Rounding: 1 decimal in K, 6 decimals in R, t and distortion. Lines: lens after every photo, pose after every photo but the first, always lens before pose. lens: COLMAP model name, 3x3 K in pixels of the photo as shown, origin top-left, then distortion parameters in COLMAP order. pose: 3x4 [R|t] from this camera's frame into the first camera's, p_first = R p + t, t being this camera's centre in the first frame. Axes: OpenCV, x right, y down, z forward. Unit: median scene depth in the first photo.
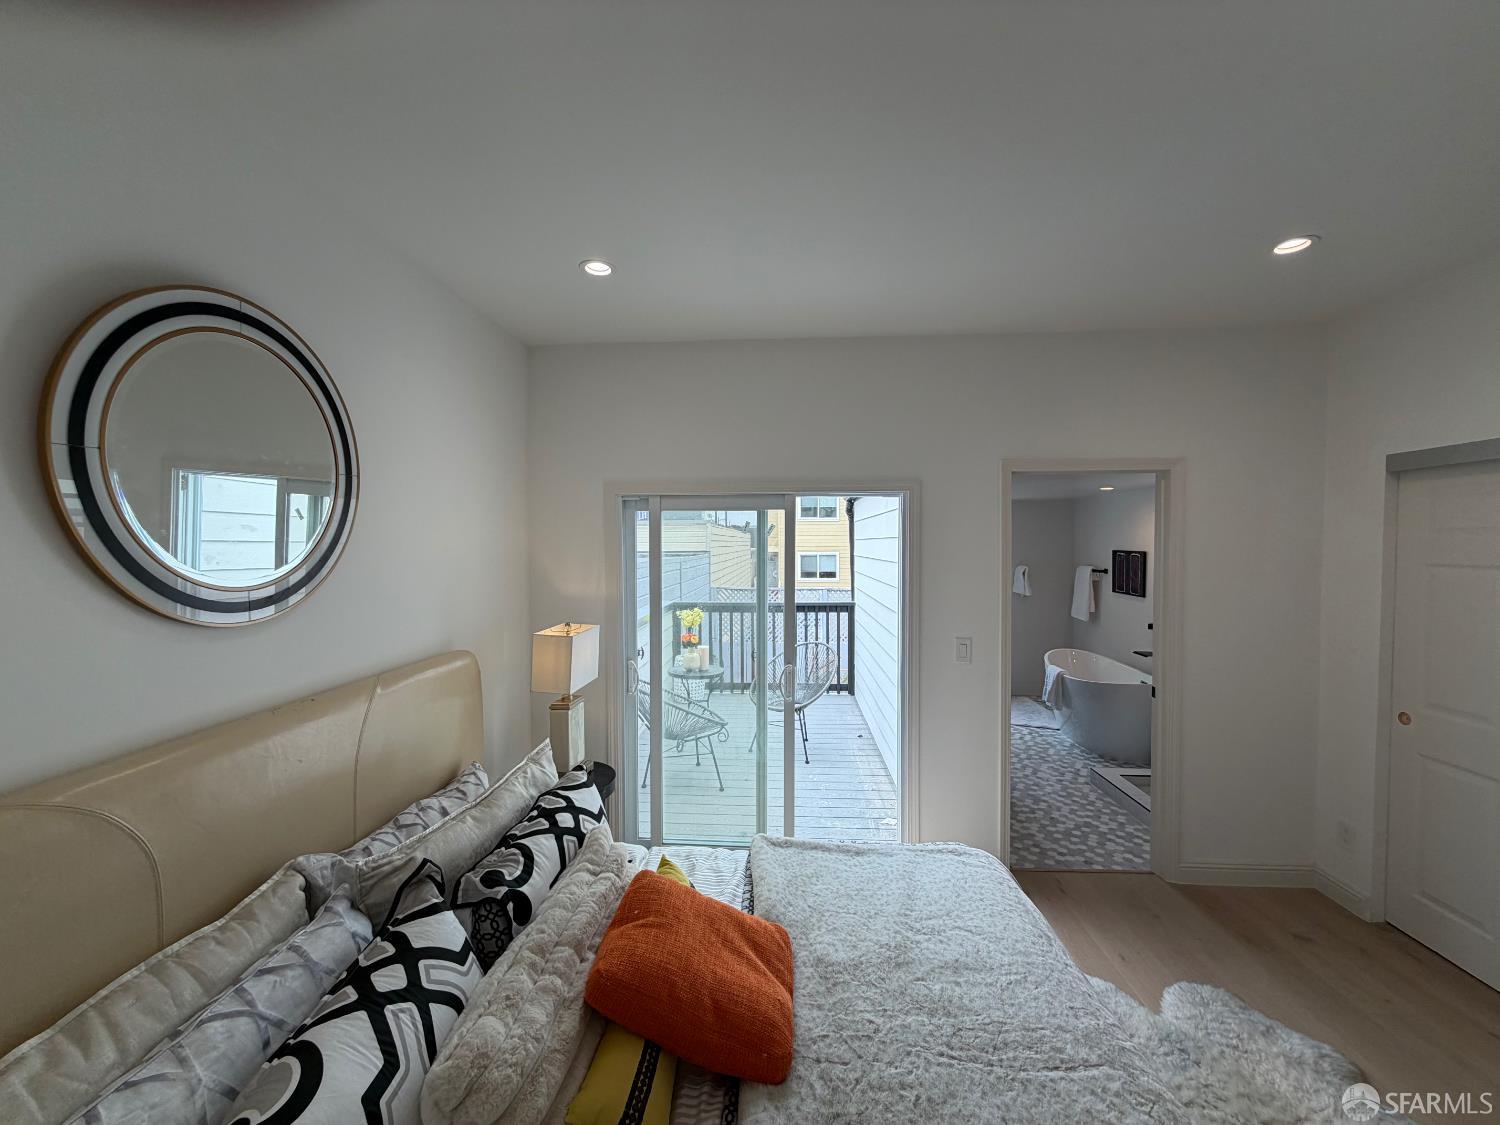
lens RADIAL K [[597.7, 0, 747.1], [0, 597.7, 563.7], [0, 0, 1]] dist [0.001789, -0.000865]
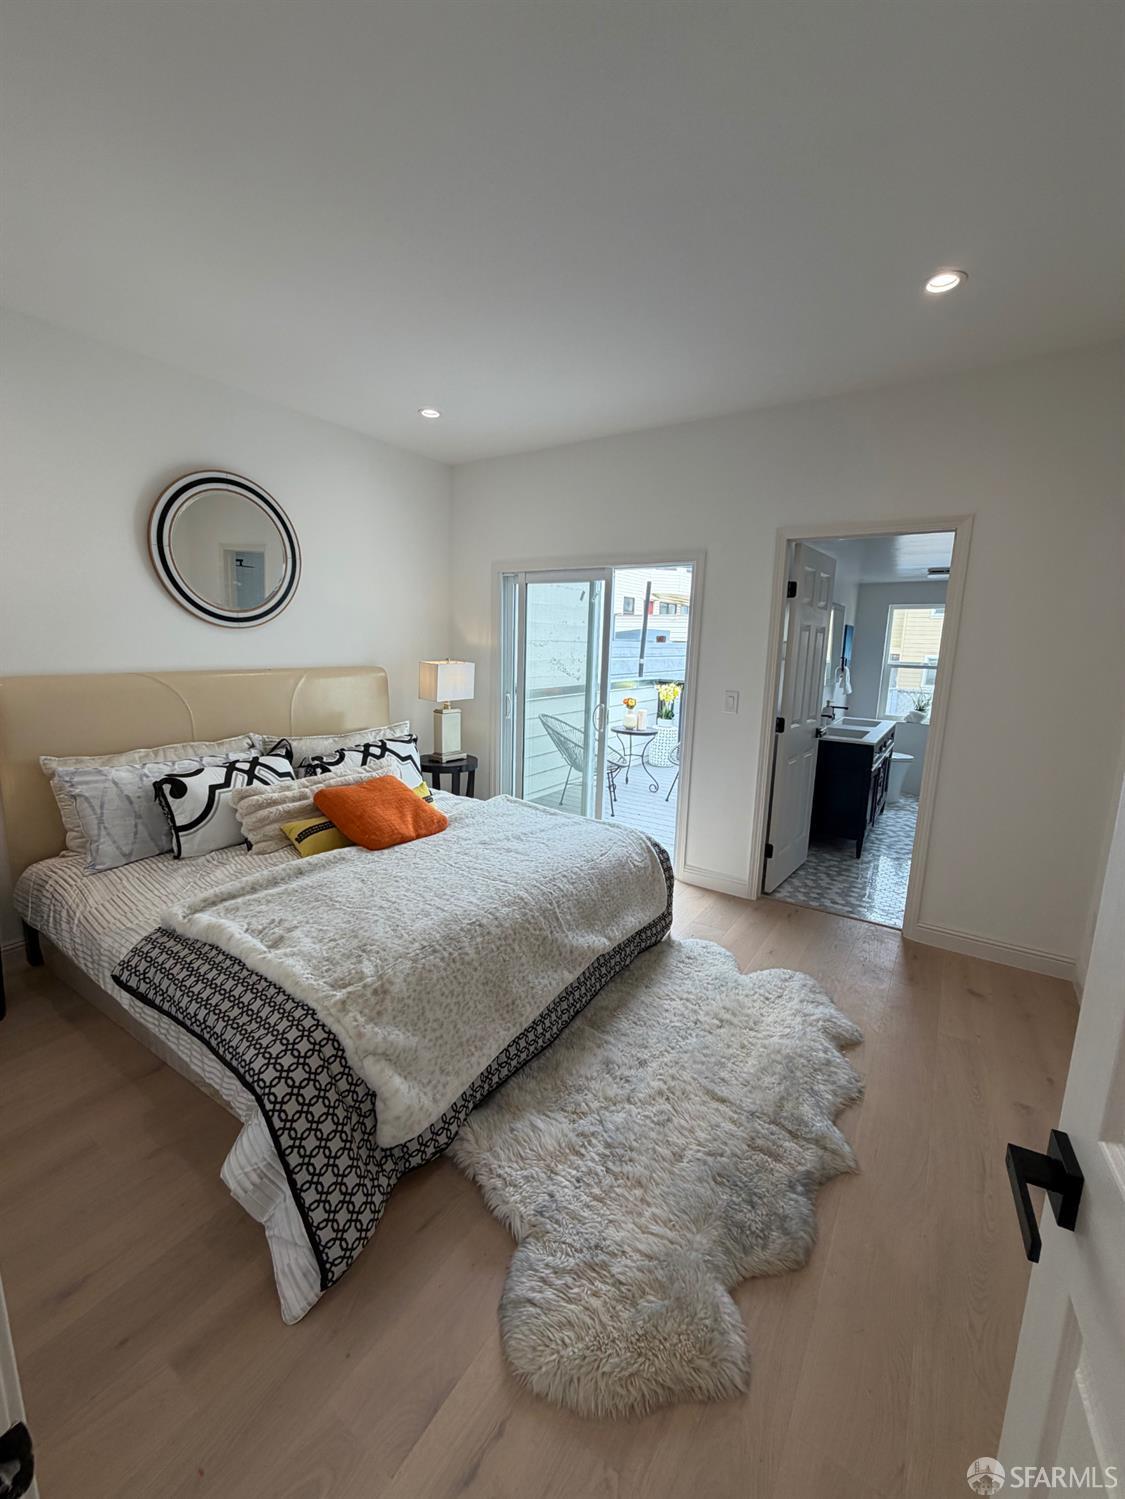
lens RADIAL K [[597.3, 0, 561.0], [0, 597.3, 748.3], [0, 0, 1]] dist [0.001789, -0.000865]
pose [[0.864116, 0.117733, -0.489329, 0.663548], [-0.047503, 0.986993, 0.153585, 0.072429], [0.501046, -0.109471, 0.858469, -0.169092]]
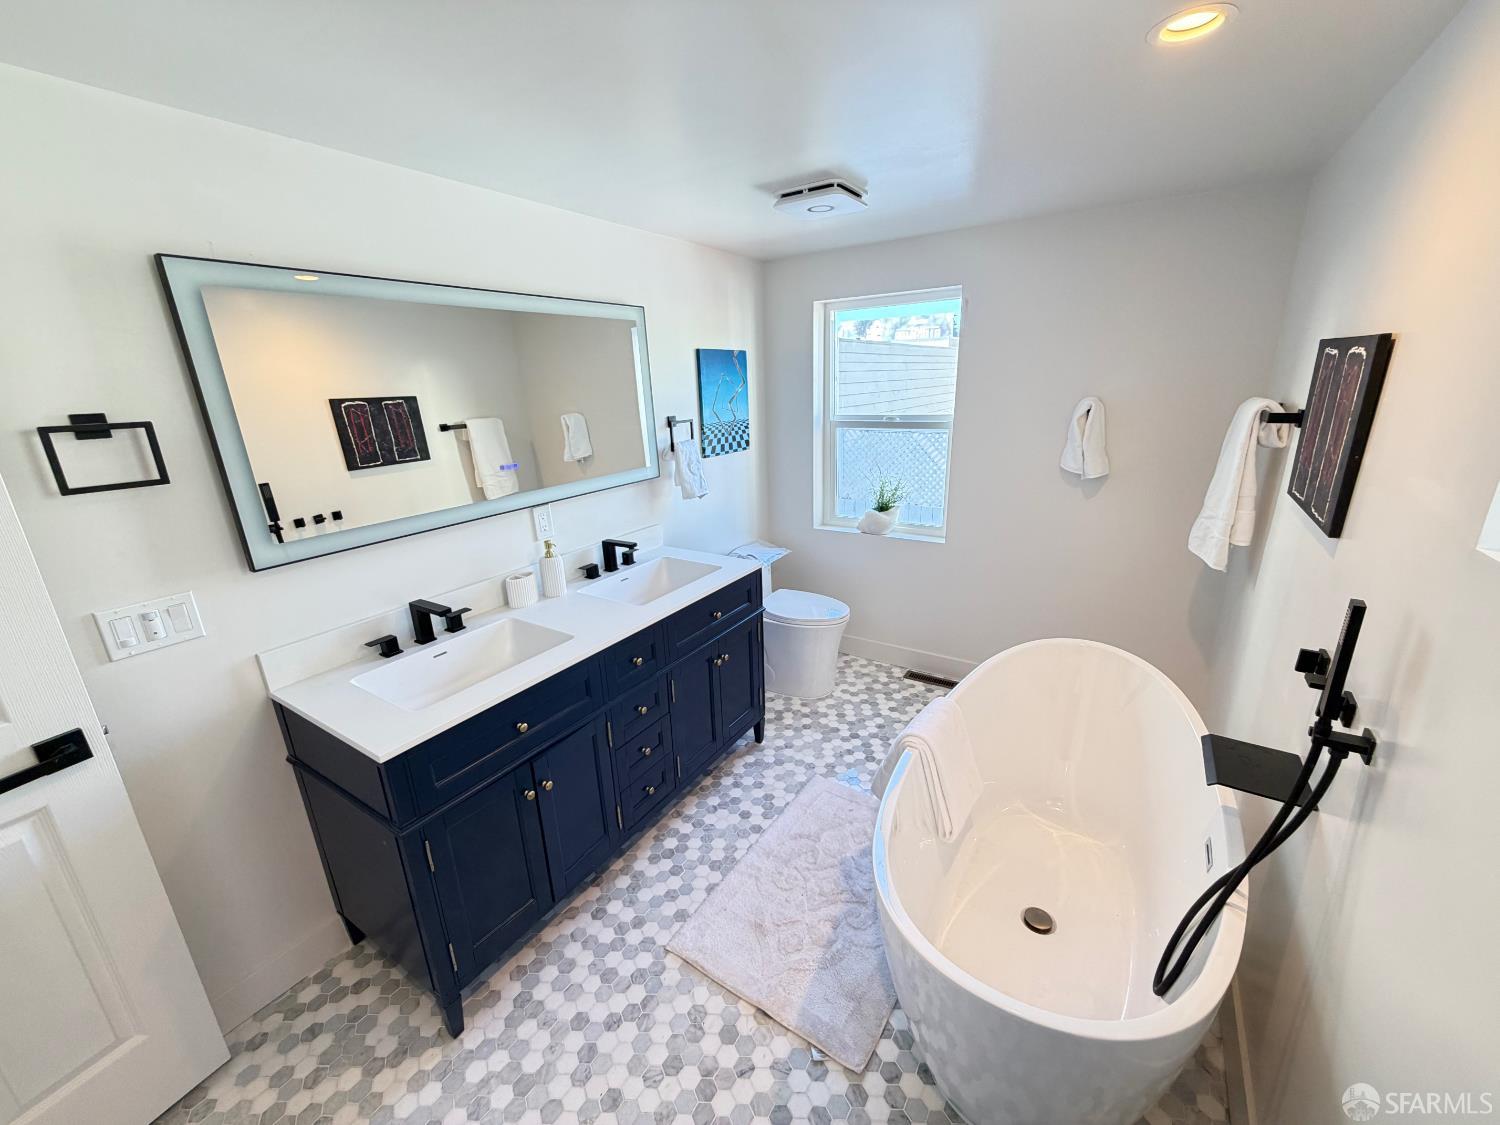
lens RADIAL K [[597.7, 0, 749.5], [0, 597.7, 566.4], [0, 0, 1]] dist [0.001789, -0.000865]
pose [[0.875261, 0.127969, -0.466414, 1.020144], [0.006567, 0.961127, 0.276027, -0.001118], [0.483606, -0.244659, 0.840397, 1.217927]]
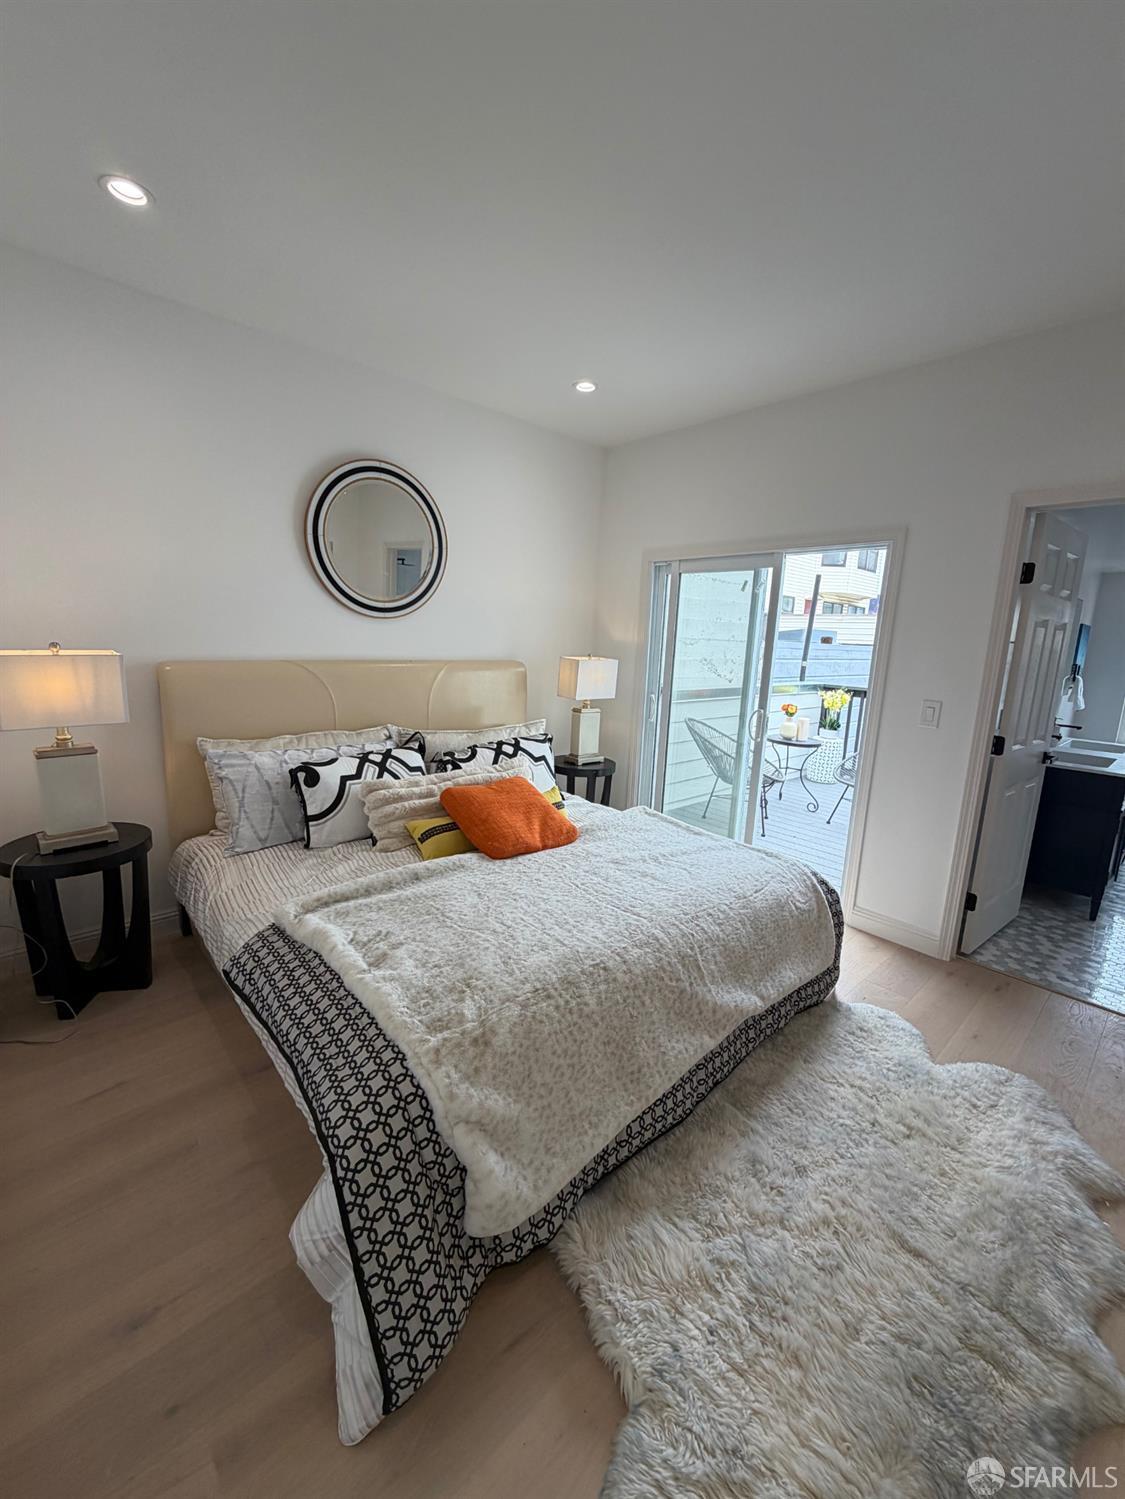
lens RADIAL K [[597.3, 0, 561.4], [0, 597.3, 746.1], [0, 0, 1]] dist [0.001789, -0.000865]
pose [[0.719739, 0.159548, -0.675662, 0.595940], [-0.066794, 0.984633, 0.161356, 0.083378], [0.691024, -0.071004, 0.719336, -0.076432]]
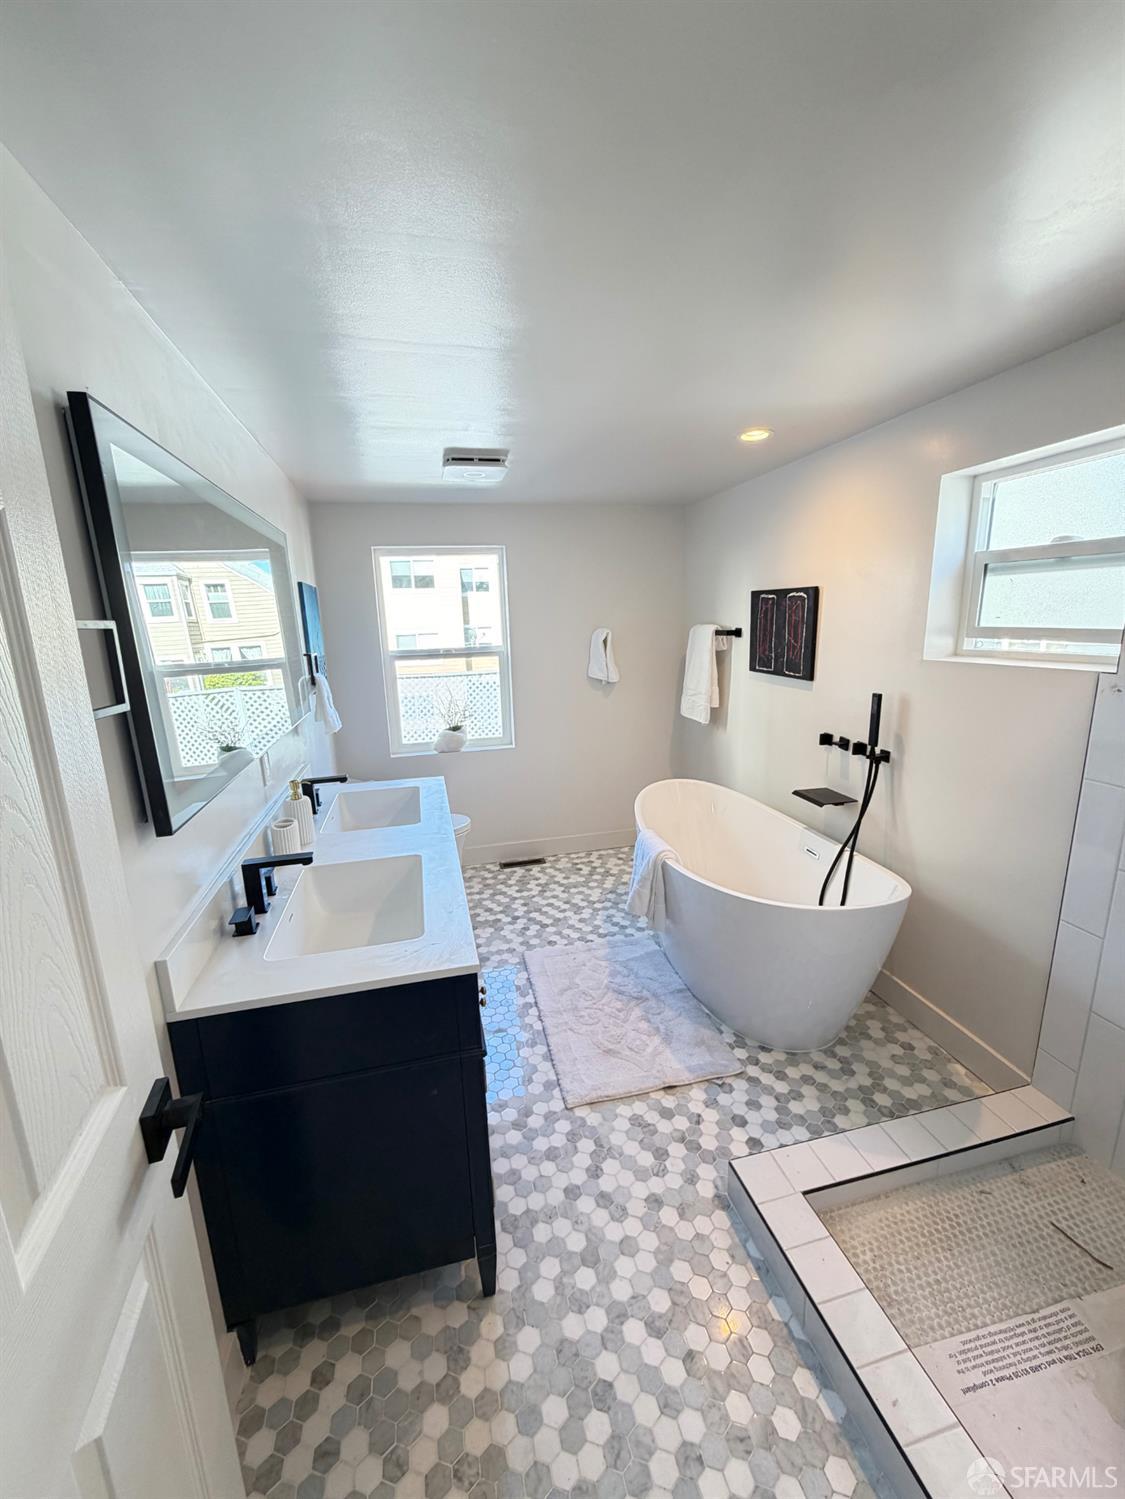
lens RADIAL K [[597.3, 0, 561.4], [0, 597.3, 744.1], [0, 0, 1]] dist [0.001789, -0.000865]
pose [[0.954002, -0.082755, 0.288152, 0.562205], [0.034160, 0.984893, 0.169760, 0.029706], [-0.297848, -0.152108, 0.942417, 1.039201]]
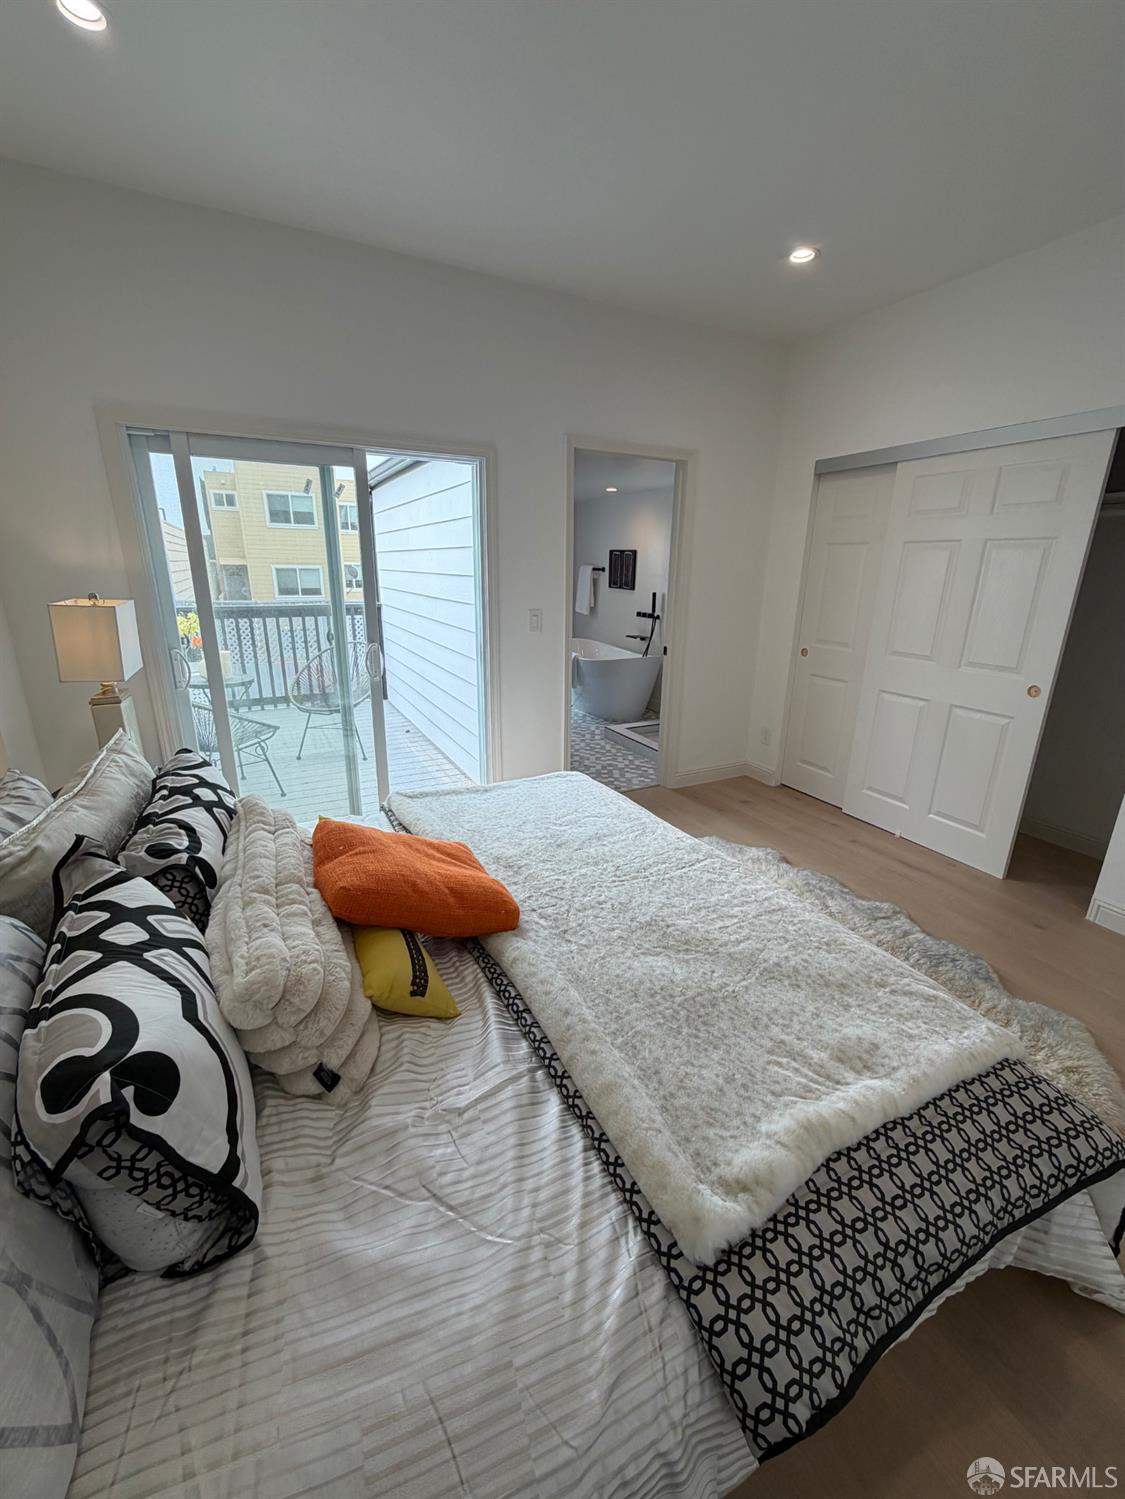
lens RADIAL K [[597.3, 0, 560.9], [0, 597.3, 746.5], [0, 0, 1]] dist [0.001789, -0.000865]
pose [[0.859376, -0.134597, 0.493313, -0.173566], [0.000911, 0.965137, 0.261744, 0.081126], [-0.511344, -0.224487, 0.829538, 0.011868]]
